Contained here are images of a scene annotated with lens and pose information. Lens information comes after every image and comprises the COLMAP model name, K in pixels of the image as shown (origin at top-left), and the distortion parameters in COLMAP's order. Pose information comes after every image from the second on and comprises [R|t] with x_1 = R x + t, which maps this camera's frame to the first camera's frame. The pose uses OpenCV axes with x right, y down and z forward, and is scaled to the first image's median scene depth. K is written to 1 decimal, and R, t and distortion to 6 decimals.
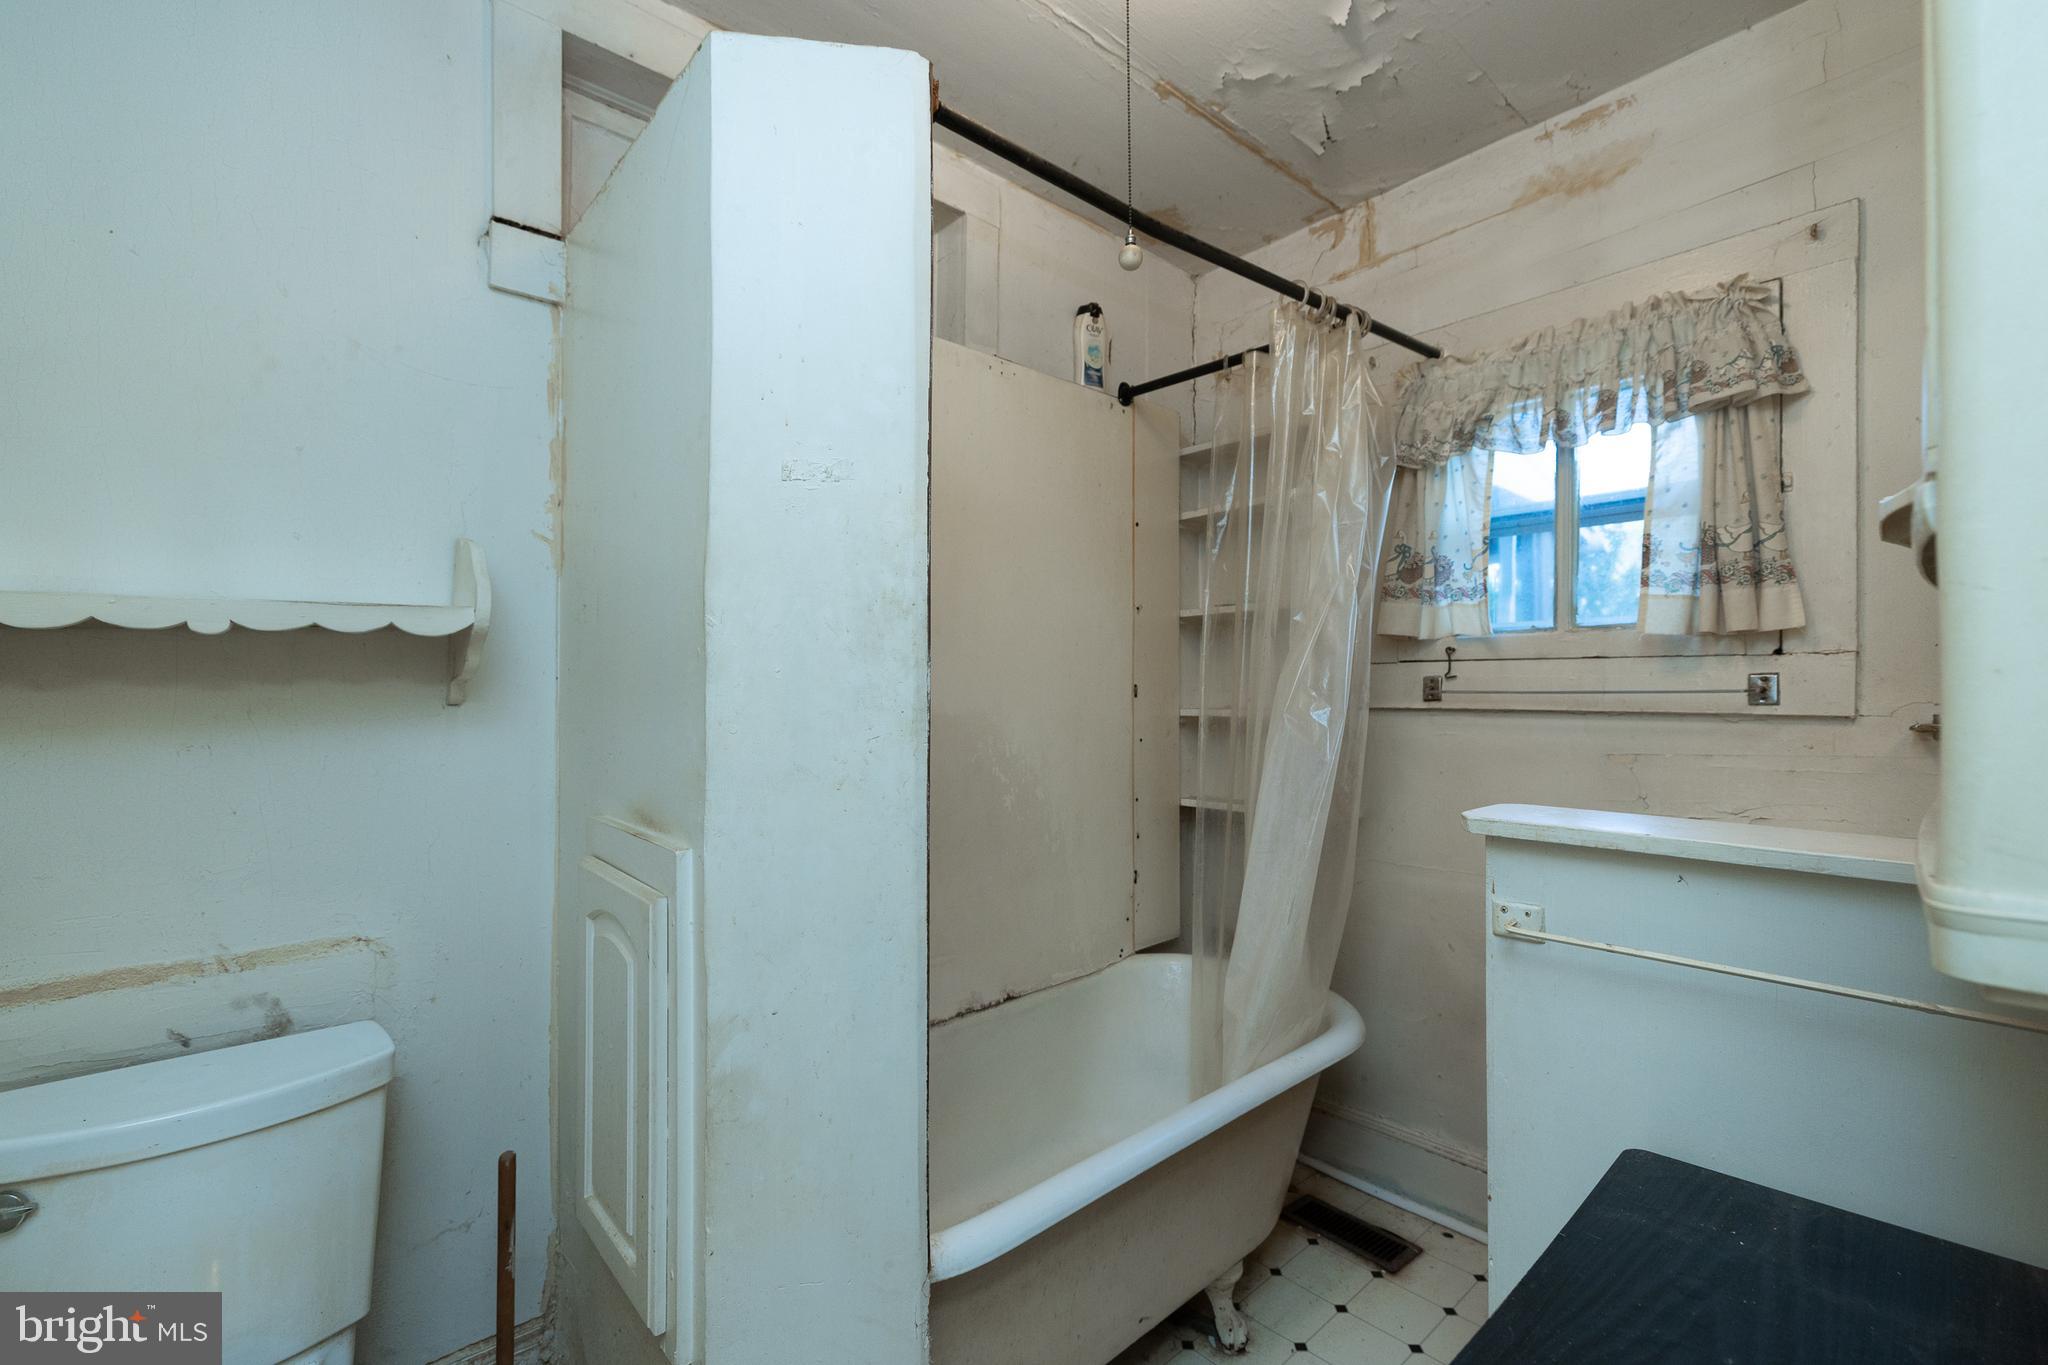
lens RADIAL K [[888.0, 0, 1025.1], [0, 888.0, 660.9], [0, 0, 1]] dist [-0.000938, 0.000505]
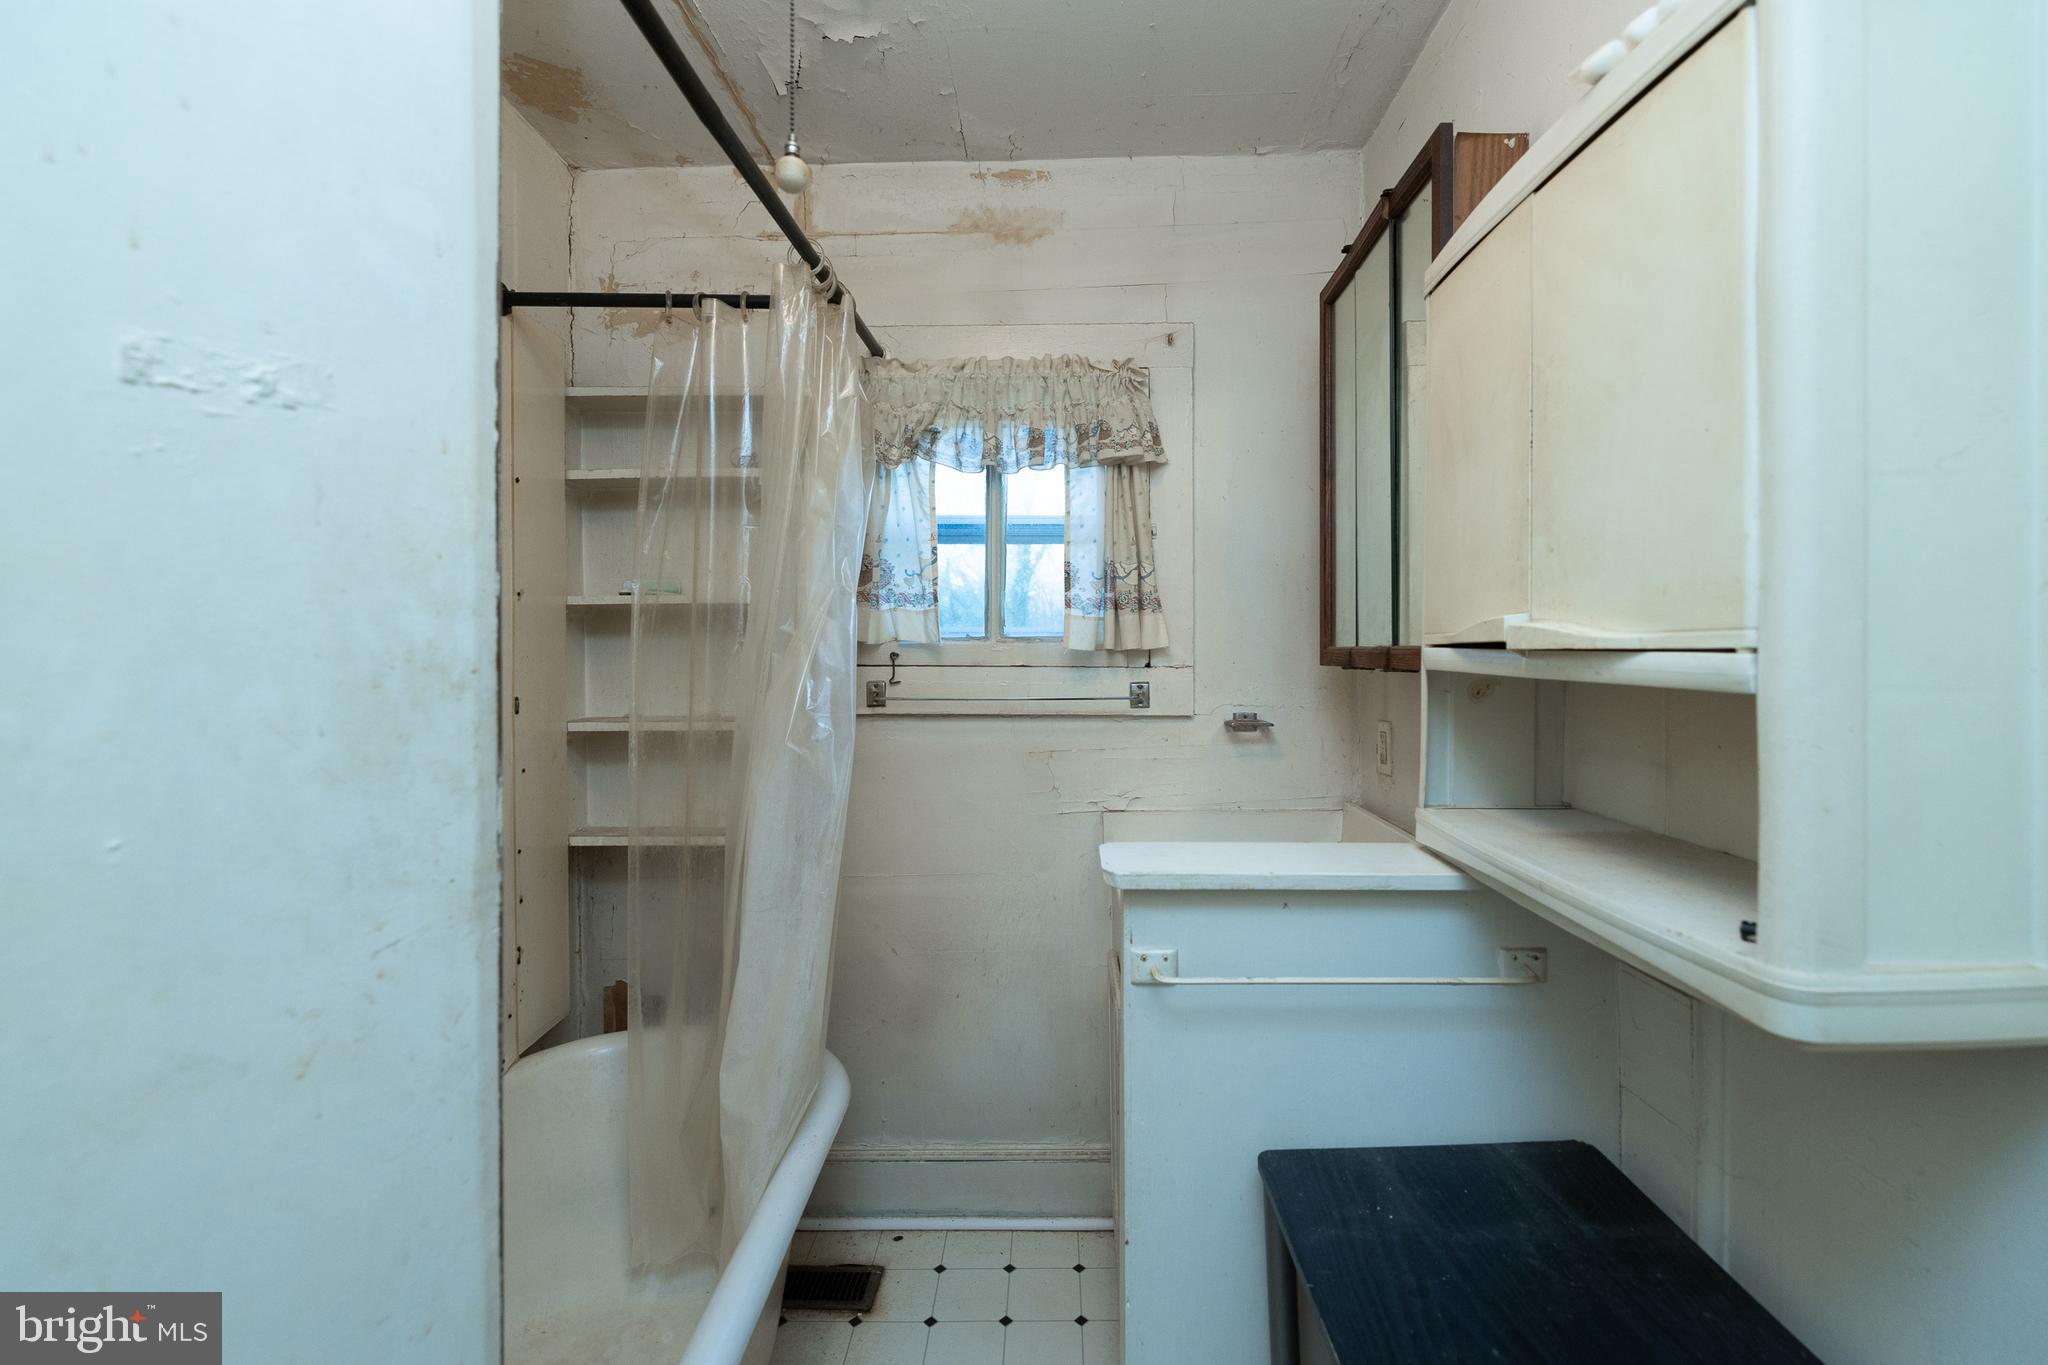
lens RADIAL K [[888.8, 0, 1078.7], [0, 888.8, 648.3], [0, 0, 1]] dist [-0.001477, 0.000277]
pose [[0.671541, 0.002436, 0.740964, -0.147157], [-0.023557, 0.999559, 0.018064, -0.050996], [-0.740593, -0.029585, 0.671302, 0.204995]]
